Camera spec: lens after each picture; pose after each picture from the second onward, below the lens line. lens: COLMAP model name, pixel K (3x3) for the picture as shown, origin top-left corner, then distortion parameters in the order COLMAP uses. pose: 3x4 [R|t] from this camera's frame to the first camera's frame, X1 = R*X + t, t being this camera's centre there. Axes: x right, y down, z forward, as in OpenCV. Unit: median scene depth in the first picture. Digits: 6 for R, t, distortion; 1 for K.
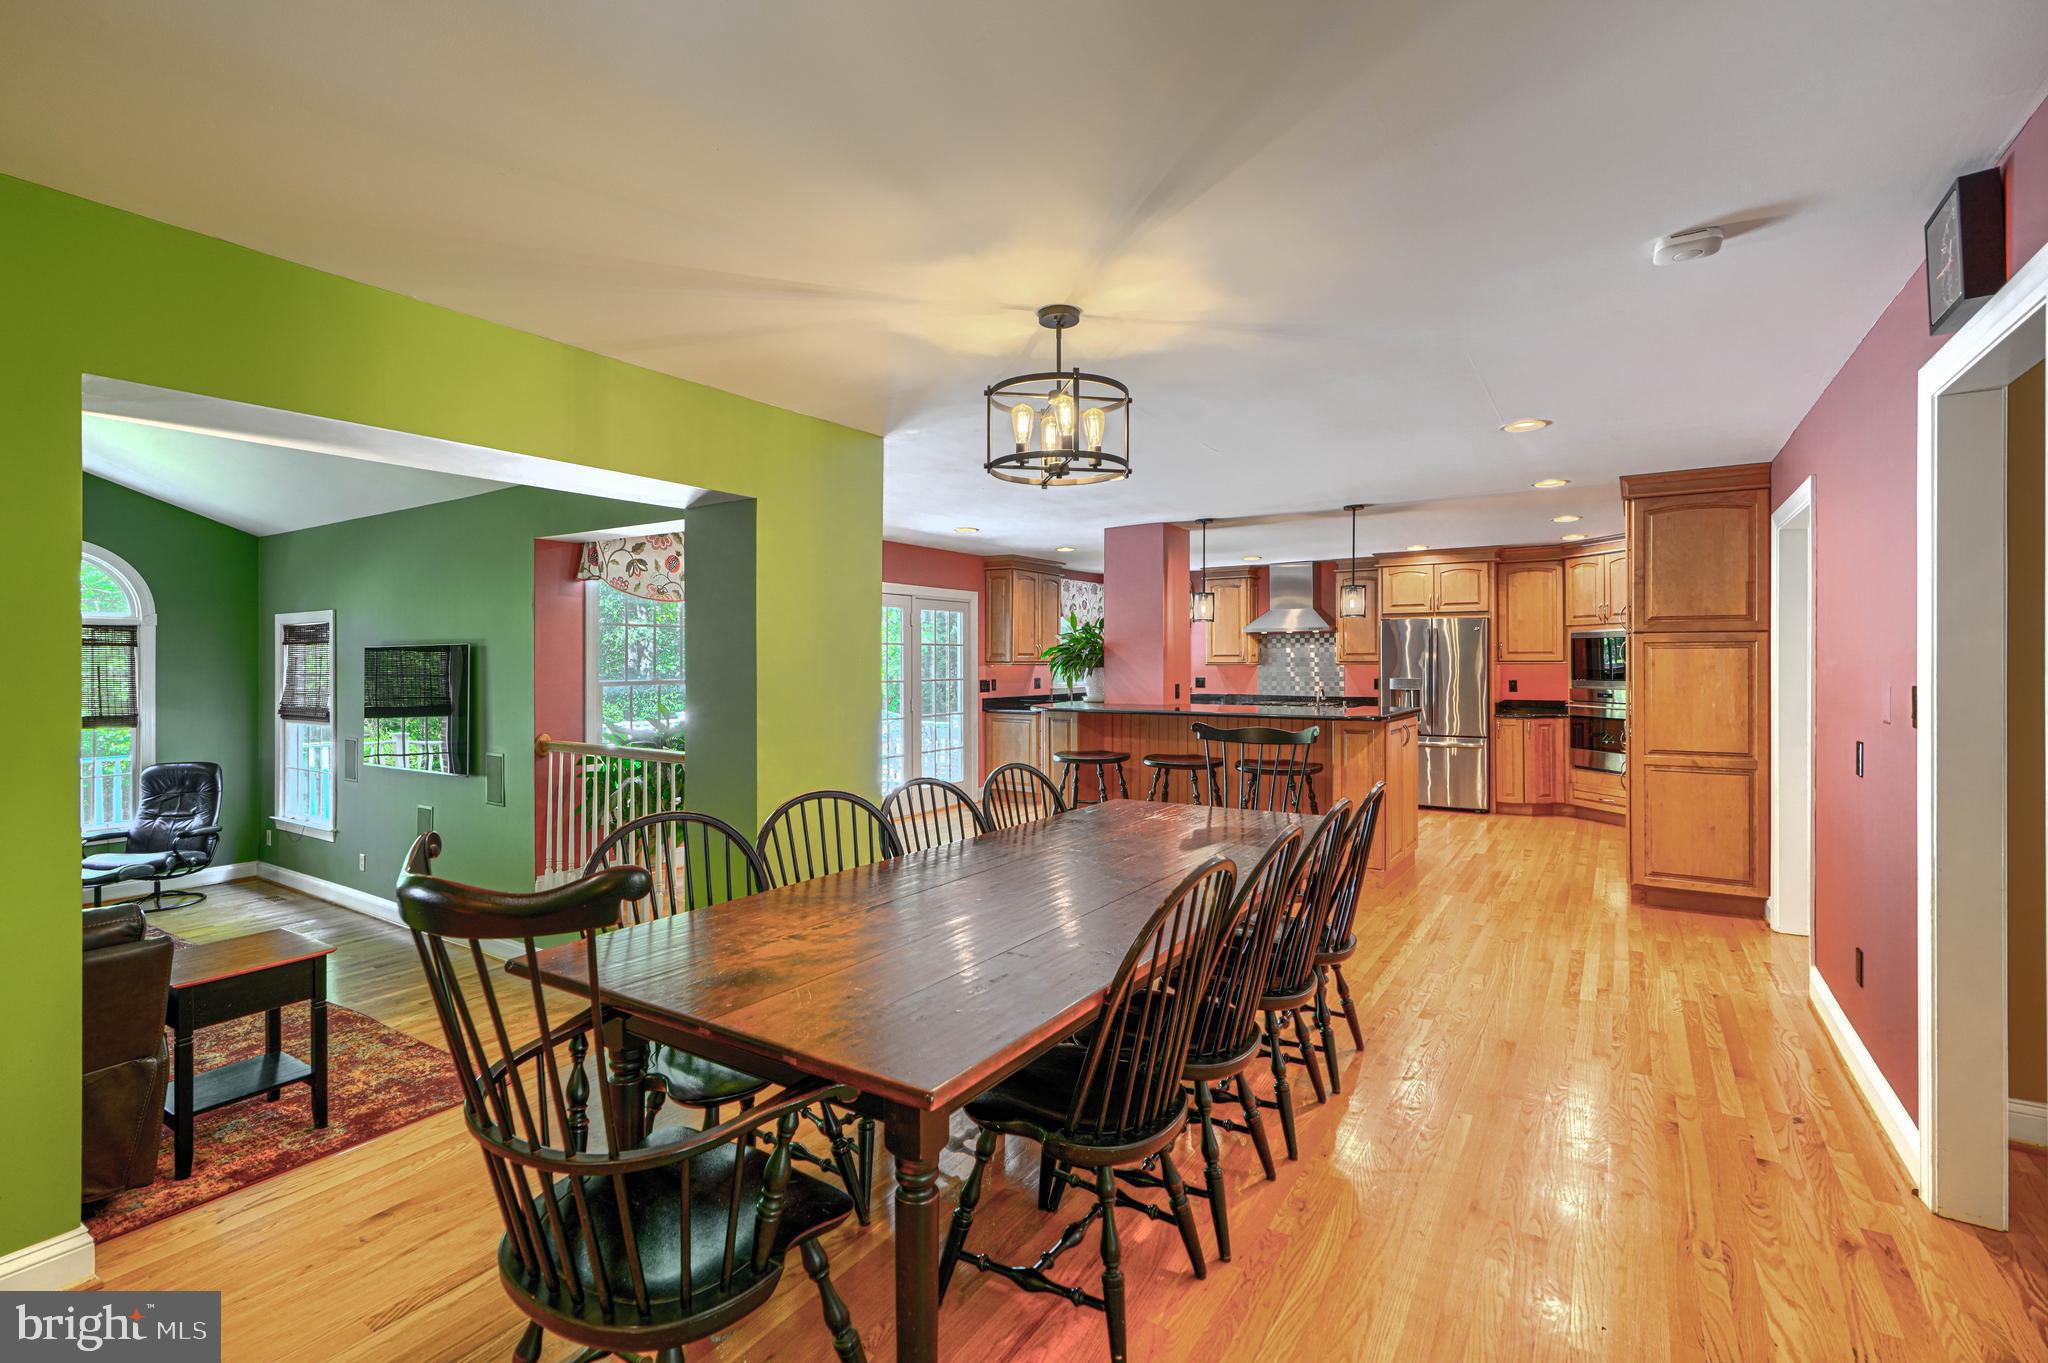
lens RADIAL K [[934.1, 0, 1016.4], [0, 934.1, 663.1], [0, 0, 1]] dist [0.000055, 0.000091]
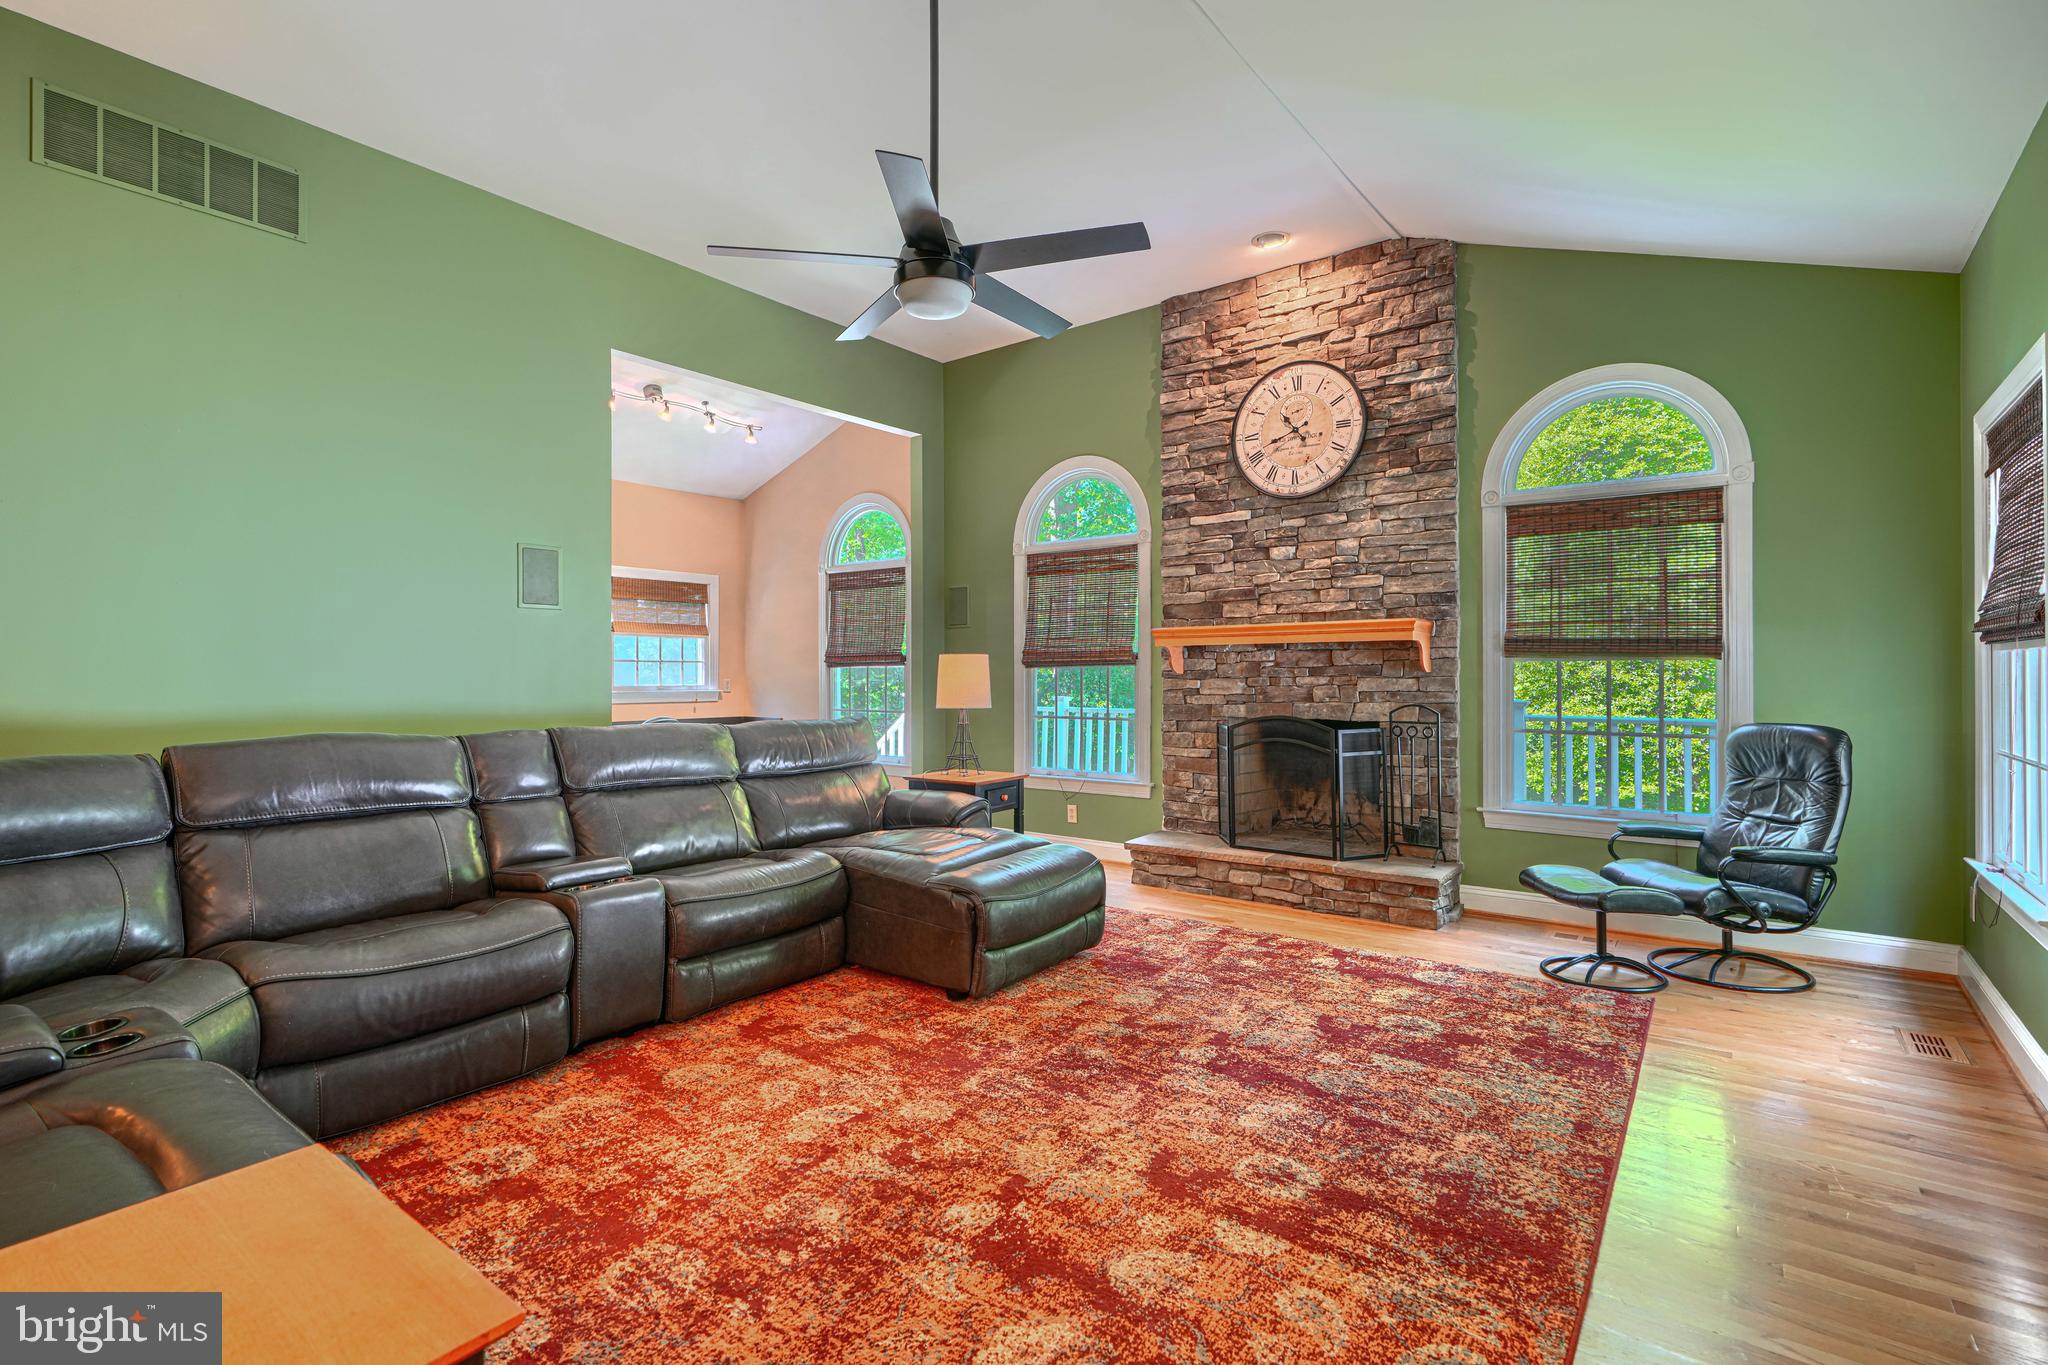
lens RADIAL K [[934.1, 0, 1016.4], [0, 934.1, 664.1], [0, 0, 1]] dist [0.000055, 0.000091]
pose [[-0.088976, -0.010216, -0.995981, -0.330421], [0.000846, 0.999946, -0.010333, 0.082054], [0.996033, -0.001762, -0.088962, 0.640666]]
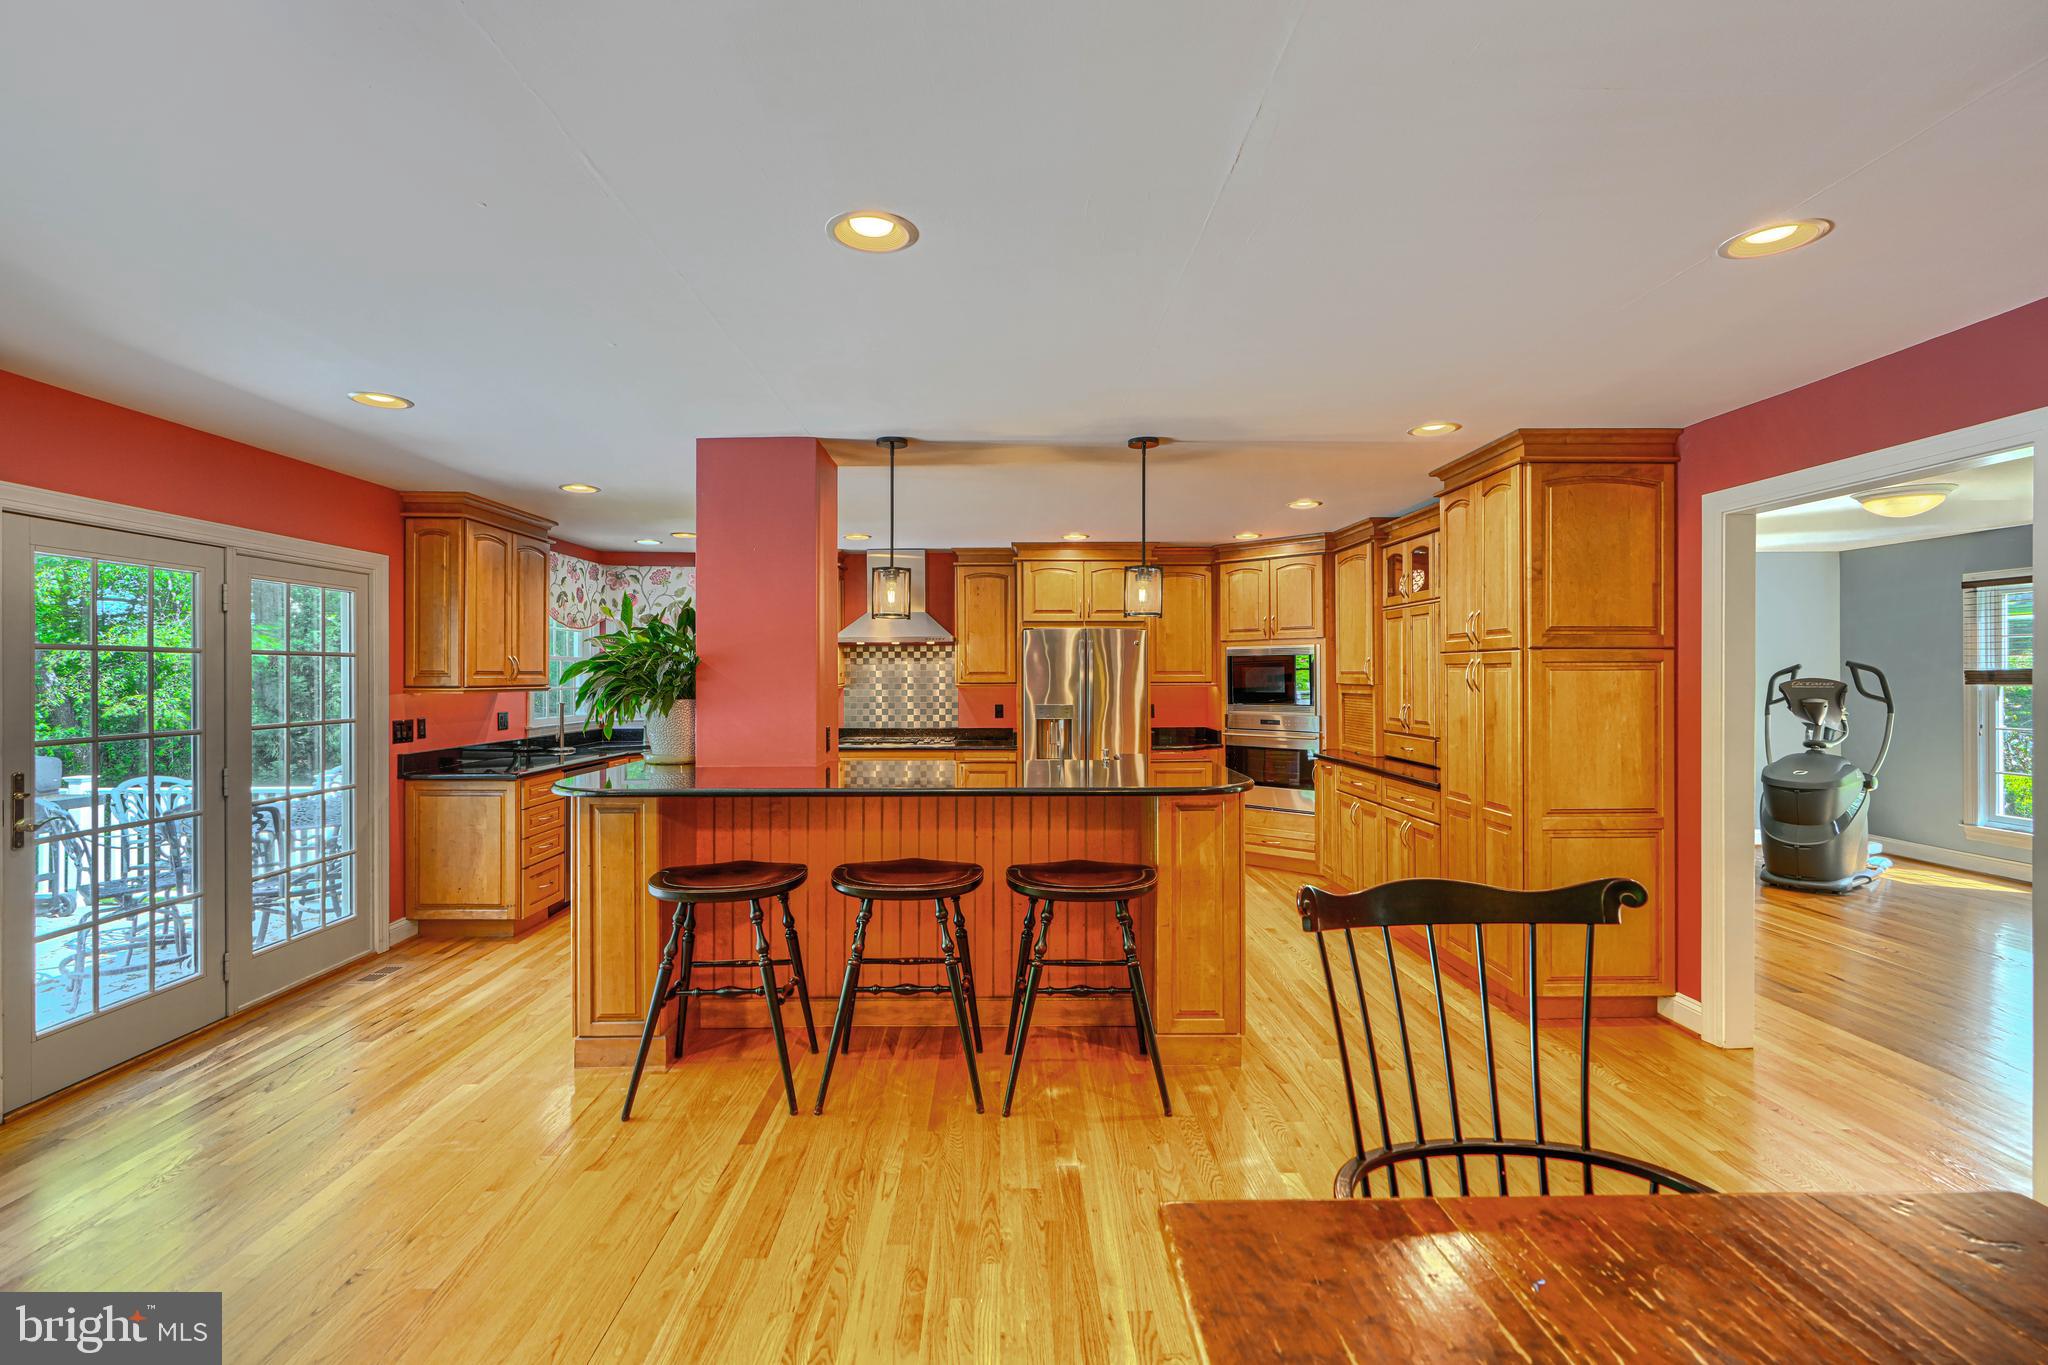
lens RADIAL K [[929.6, 0, 1024.0], [0, 929.6, 682.5], [0, 0, 1]] dist [-0.001002, 0.000384]
pose [[0.828198, -0.004505, 0.560418, -0.050351], [0.002092, 0.999986, 0.004947, -0.007879], [-0.560432, -0.002925, 0.828195, 0.476935]]
